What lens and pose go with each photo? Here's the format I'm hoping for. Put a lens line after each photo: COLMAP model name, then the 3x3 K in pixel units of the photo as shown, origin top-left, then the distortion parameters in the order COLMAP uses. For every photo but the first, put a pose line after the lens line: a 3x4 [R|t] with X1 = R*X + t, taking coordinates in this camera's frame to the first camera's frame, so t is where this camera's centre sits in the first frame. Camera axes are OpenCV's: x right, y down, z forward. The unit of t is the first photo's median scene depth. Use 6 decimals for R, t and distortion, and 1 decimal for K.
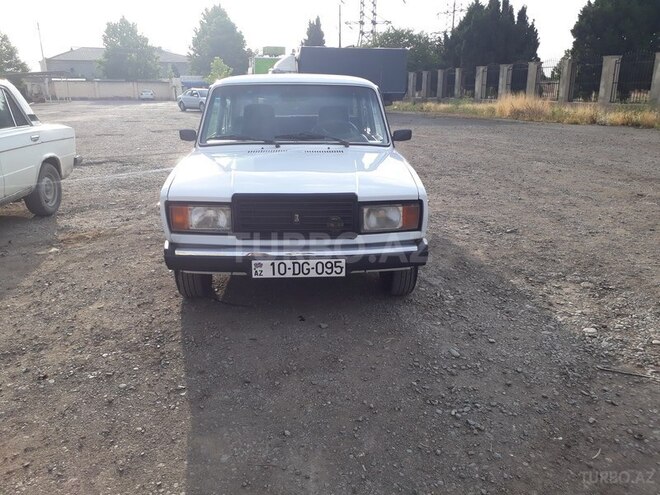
lens RADIAL K [[541.2, 0, 330.0], [0, 541.2, 247.5], [0, 0, 1]] dist [0.002873, 0.001329]
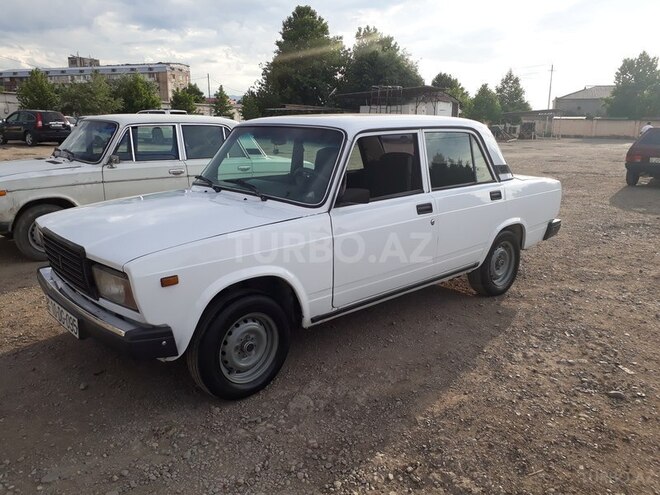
lens RADIAL K [[541.2, 0, 330.0], [0, 541.2, 247.5], [0, 0, 1]] dist [0.002873, 0.001329]
pose [[0.627305, 0.183436, -0.756862, 0.093041], [-0.232324, 0.971690, 0.042946, -0.022543], [0.743312, 0.148897, 0.652163, 0.071094]]
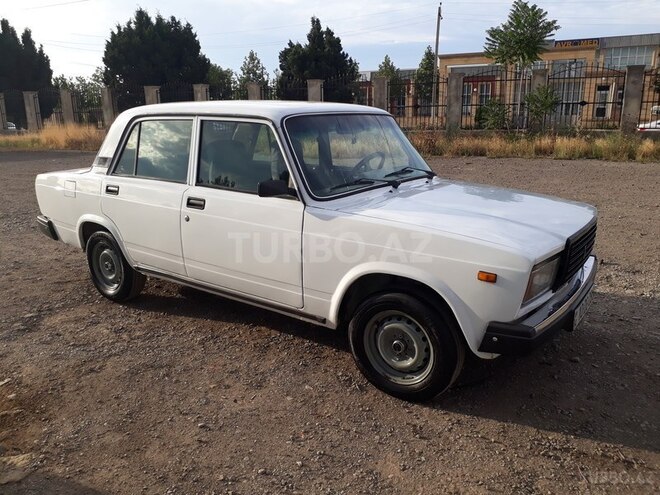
lens RADIAL K [[541.2, 0, 330.0], [0, 541.2, 247.5], [0, 0, 1]] dist [0.002873, 0.001329]
pose [[0.620955, -0.197794, 0.758480, -0.101522], [0.234572, 0.970185, 0.060962, -0.021590], [-0.747924, 0.140063, 0.648839, 0.070692]]
